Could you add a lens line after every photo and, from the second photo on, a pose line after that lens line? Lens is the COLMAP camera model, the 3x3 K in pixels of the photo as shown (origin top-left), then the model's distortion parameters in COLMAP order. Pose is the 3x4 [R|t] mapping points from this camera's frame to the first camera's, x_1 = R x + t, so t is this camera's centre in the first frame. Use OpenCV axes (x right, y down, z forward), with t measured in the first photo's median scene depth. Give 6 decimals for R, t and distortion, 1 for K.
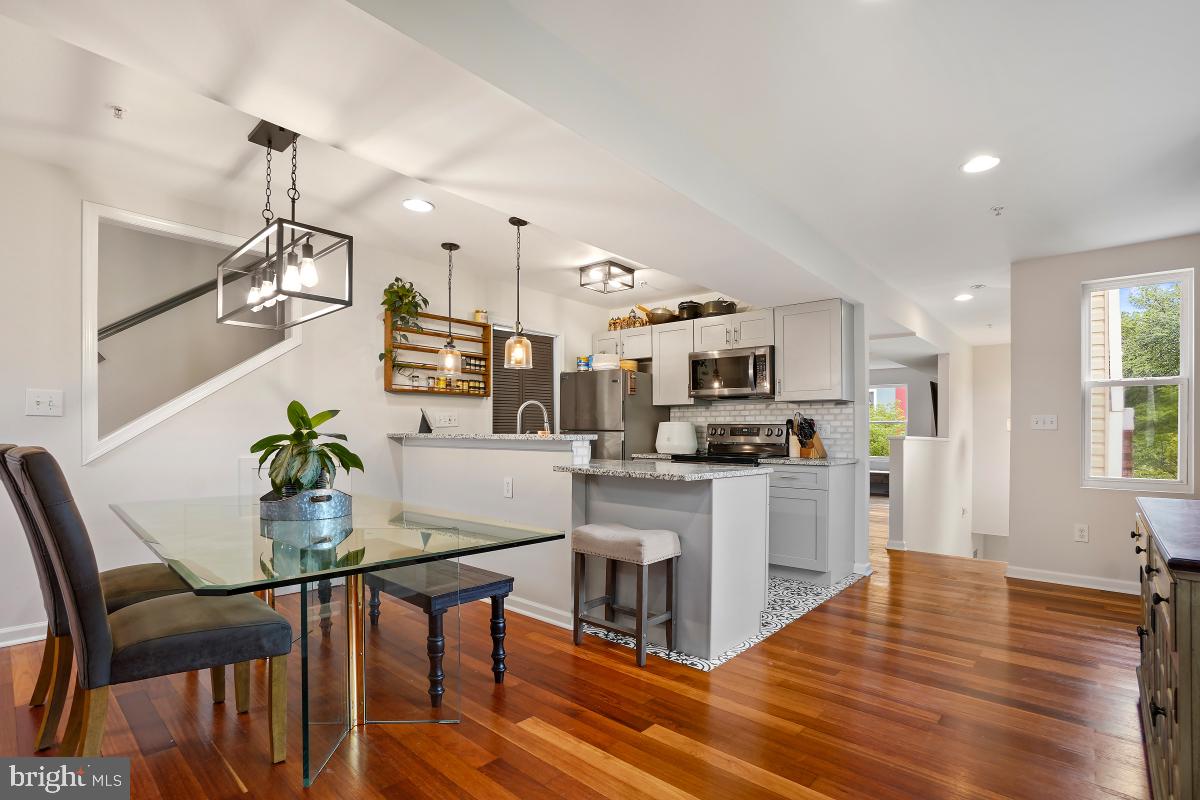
lens RADIAL K [[569.7, 0, 615.7], [0, 569.7, 440.7], [0, 0, 1]] dist [-0.061110, 0.000173]
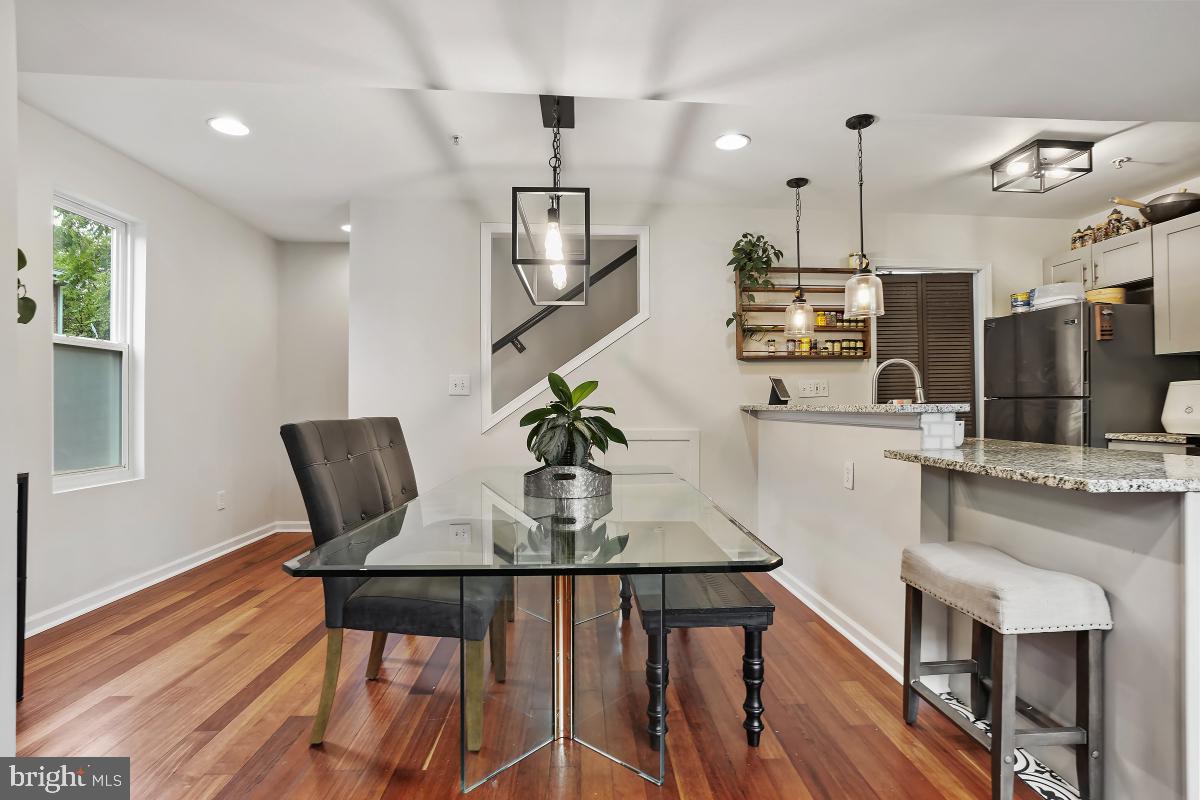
lens RADIAL K [[570.5, 0, 599.3], [0, 570.5, 408.1], [0, 0, 1]] dist [-0.065621, 0.025583]
pose [[0.686596, -0.008893, -0.726985, 0.106673], [0.002535, 0.999948, -0.009838, -0.000507], [0.727035, 0.004912, 0.686583, 0.203665]]
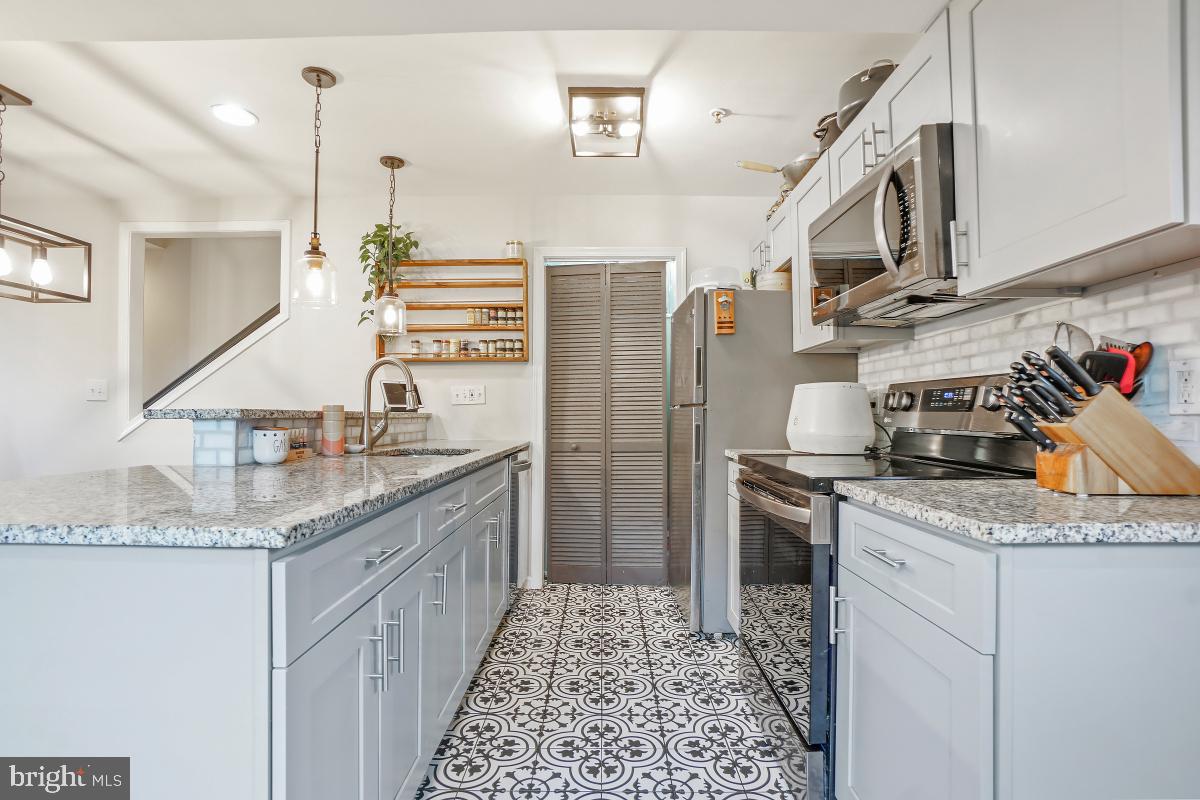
lens RADIAL K [[570.5, 0, 599.3], [0, 570.5, 408.1], [0, 0, 1]] dist [-0.065621, 0.025583]
pose [[0.639046, -0.020767, -0.768888, 0.434800], [-0.002452, 0.999575, -0.029036, 0.001861], [0.769165, 0.020441, 0.638724, 0.715444]]
